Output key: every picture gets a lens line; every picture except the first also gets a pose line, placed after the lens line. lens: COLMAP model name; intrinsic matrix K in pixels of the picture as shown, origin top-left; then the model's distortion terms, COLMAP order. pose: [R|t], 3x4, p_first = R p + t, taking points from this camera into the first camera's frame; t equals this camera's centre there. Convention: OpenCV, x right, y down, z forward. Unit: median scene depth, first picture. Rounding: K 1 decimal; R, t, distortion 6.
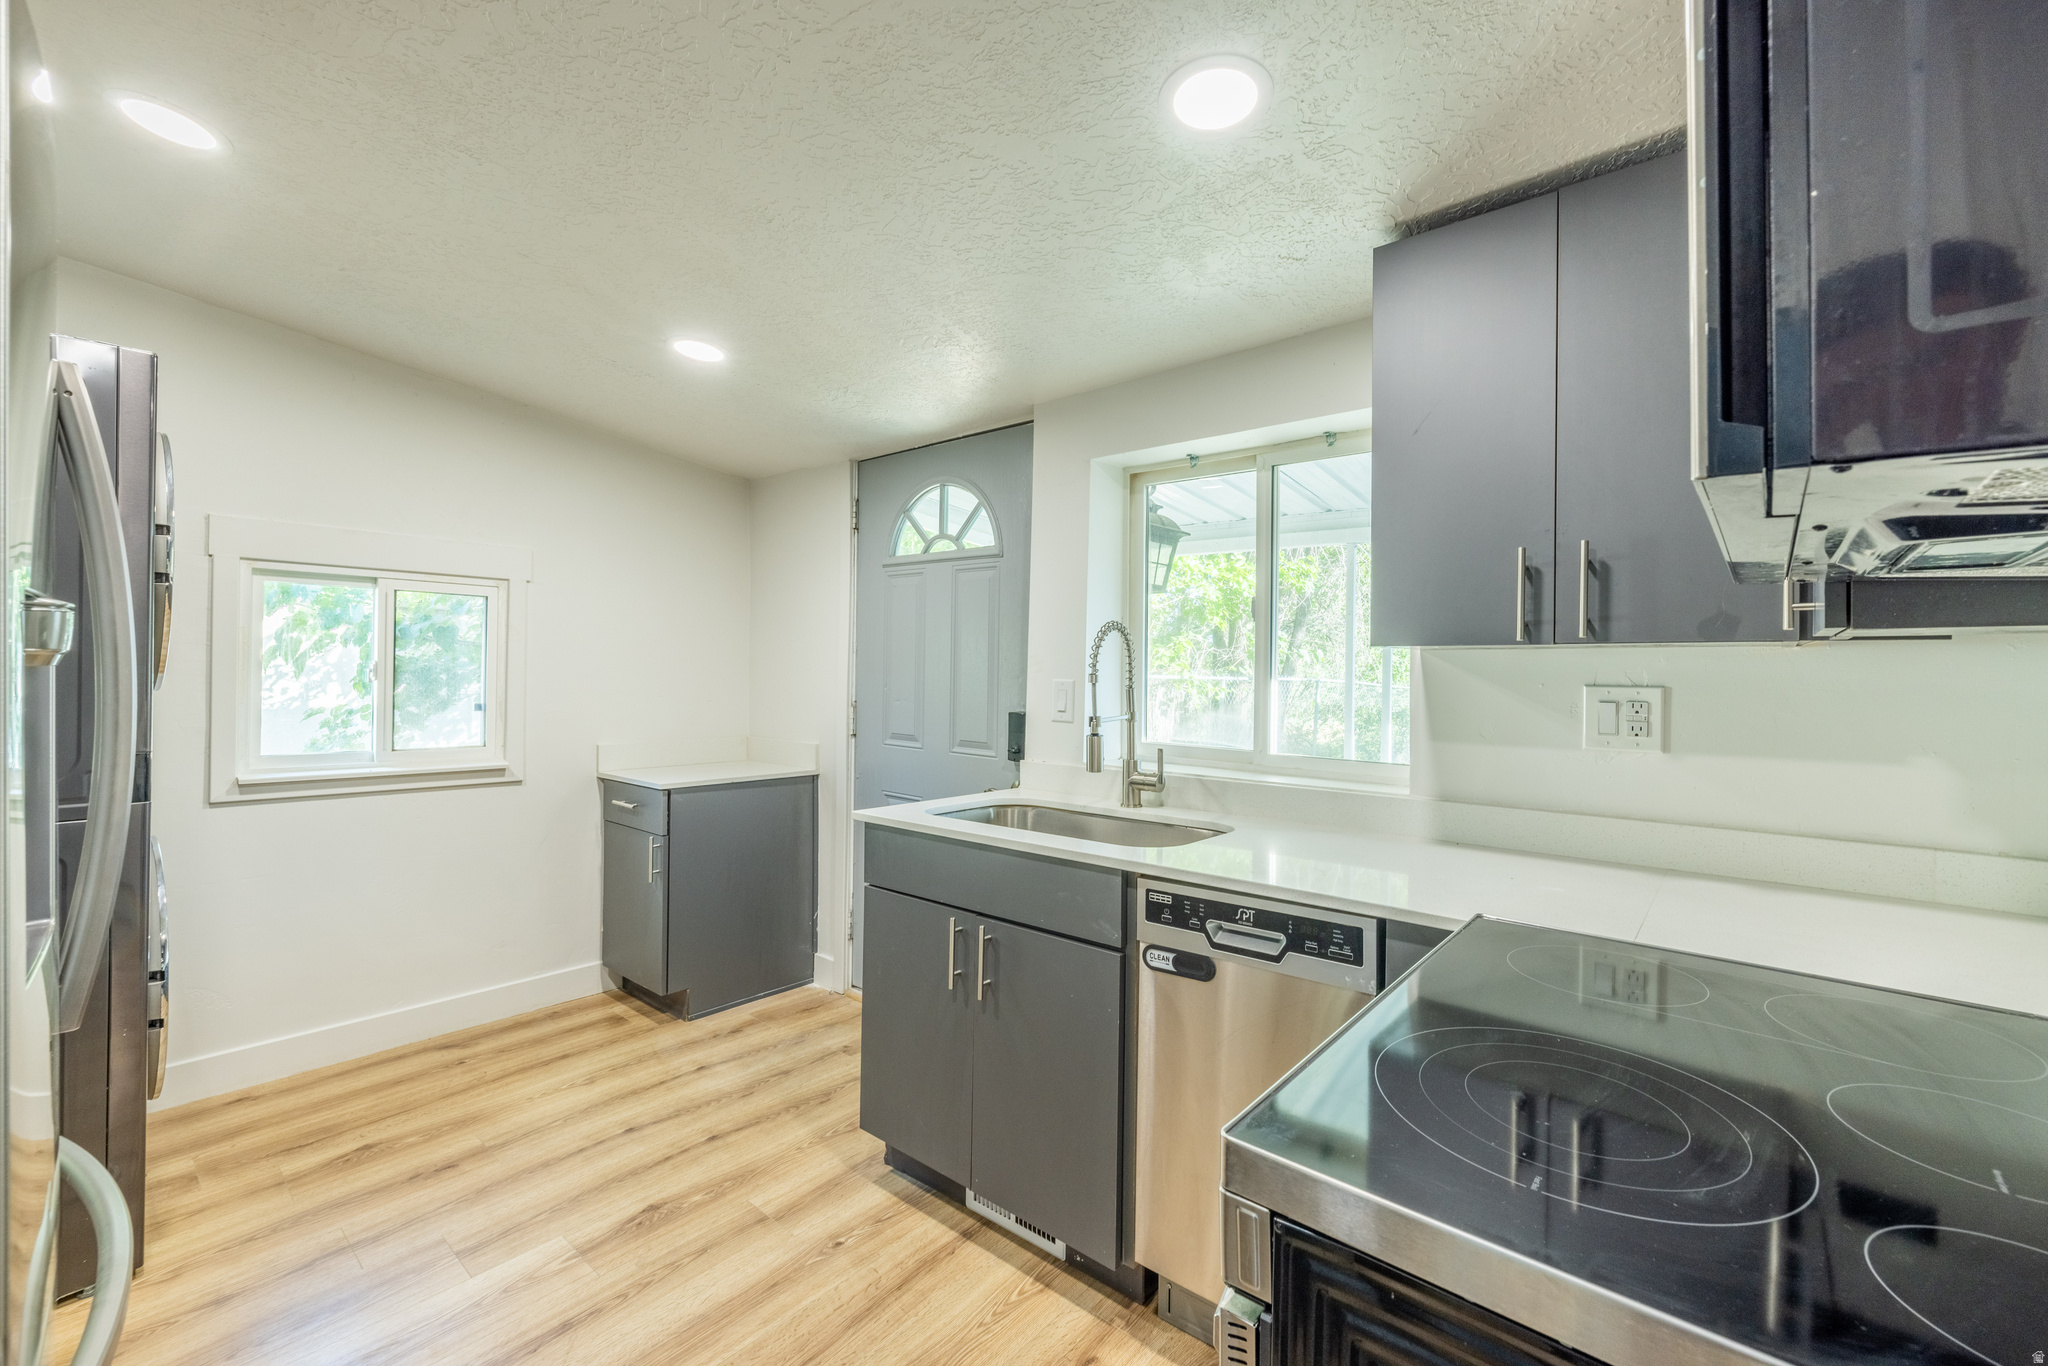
lens RADIAL K [[853.5, 0, 1018.4], [0, 853.5, 666.2], [0, 0, 1]] dist [-0.001068, 0.000353]
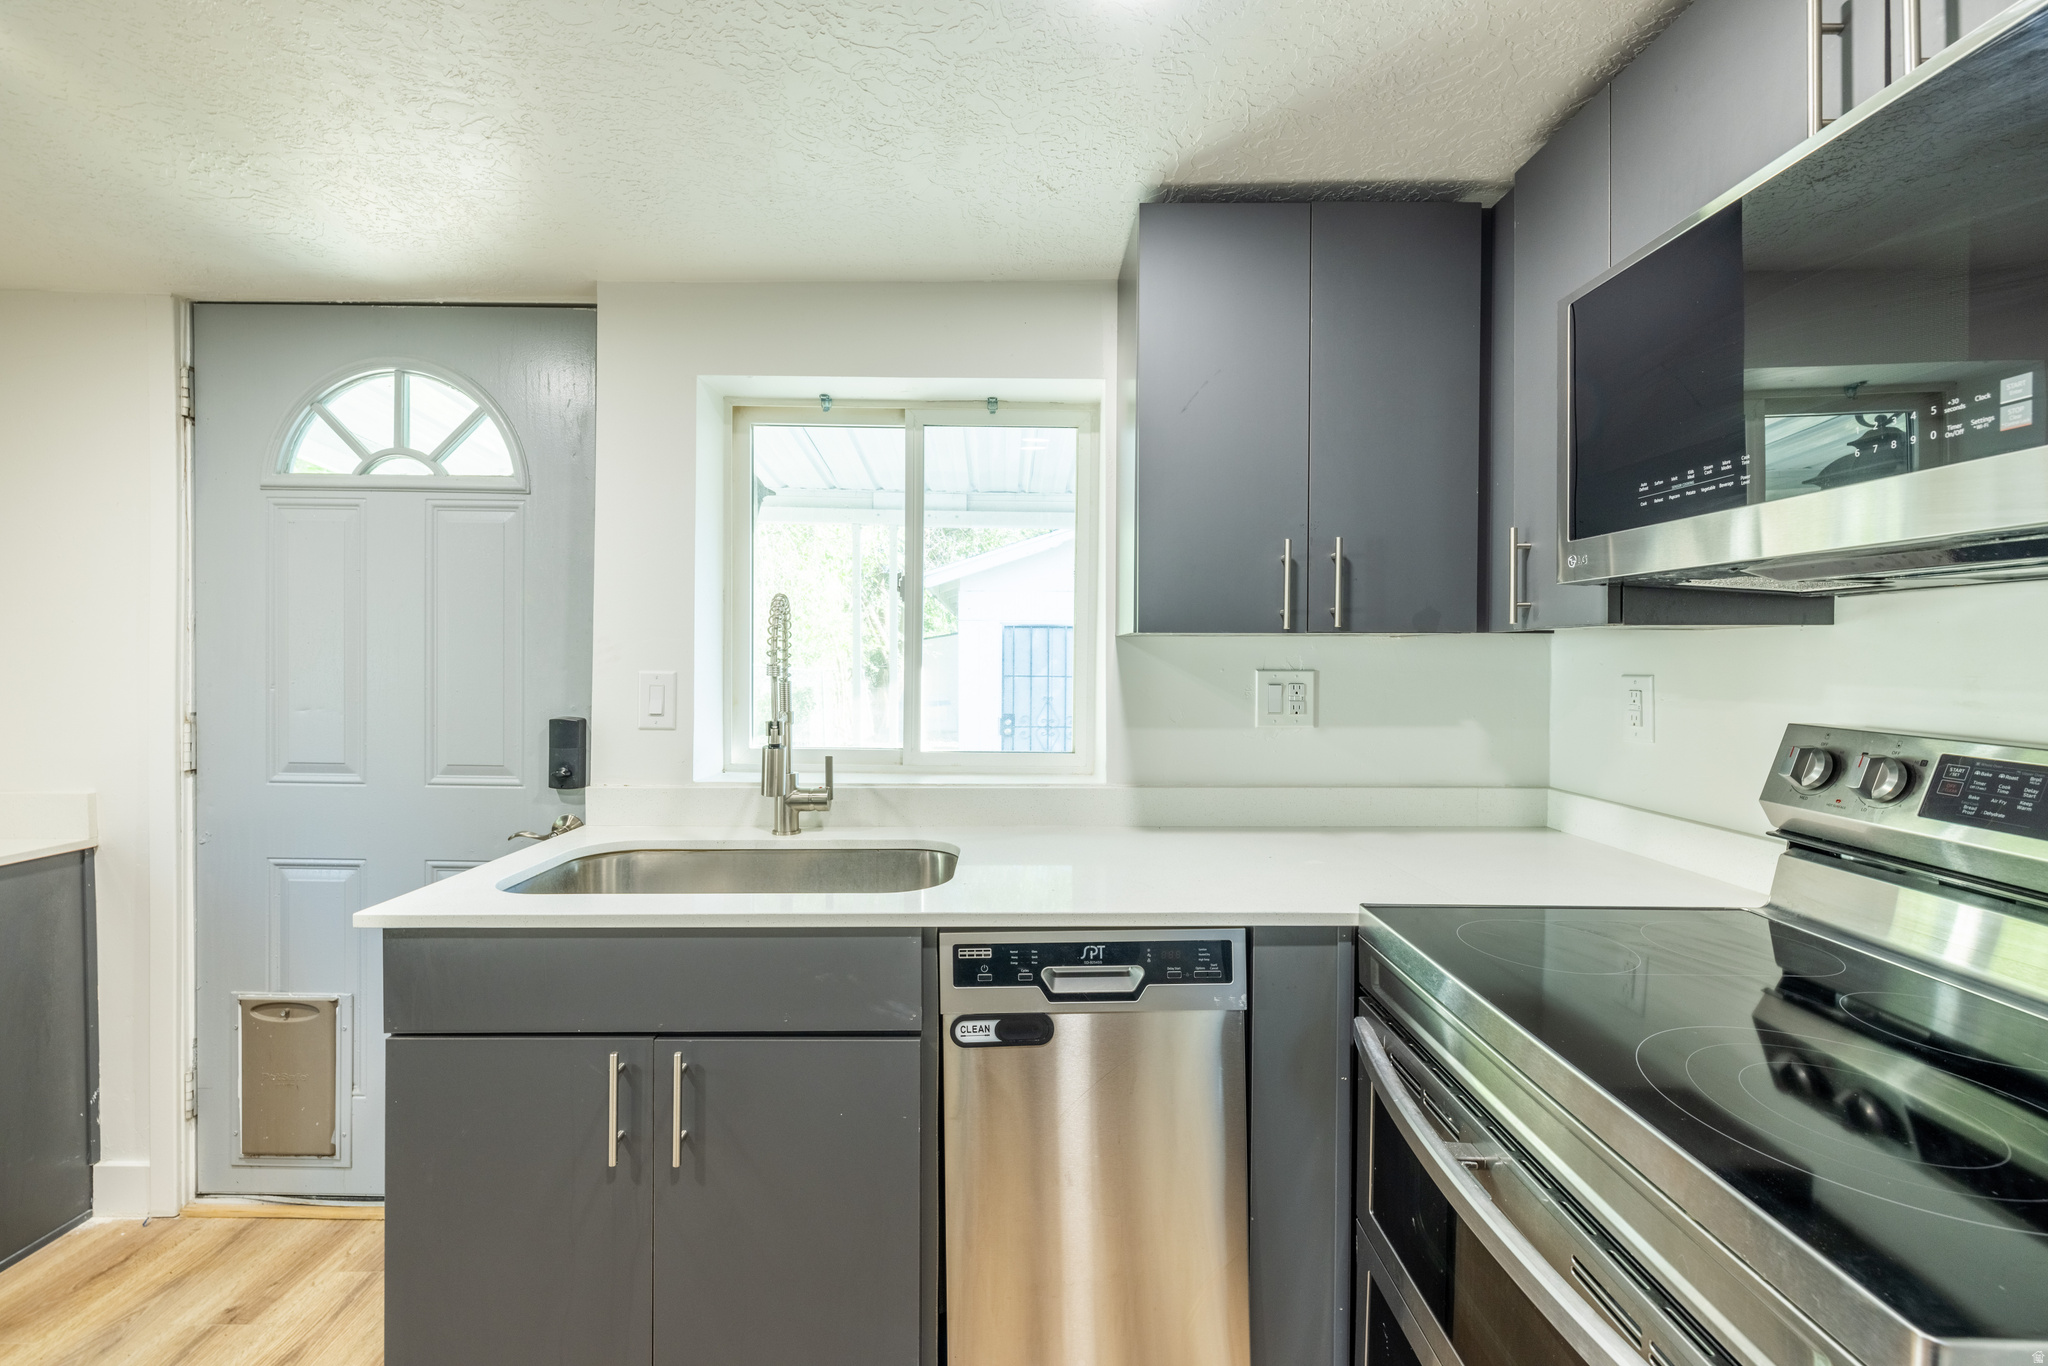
lens RADIAL K [[853.5, 0, 1018.4], [0, 853.5, 666.2], [0, 0, 1]] dist [-0.001068, 0.000353]
pose [[0.754061, -0.014464, 0.656645, -0.231263], [0.001038, 0.999782, 0.020831, -0.004284], [-0.656804, -0.015026, 0.753912, 0.292193]]
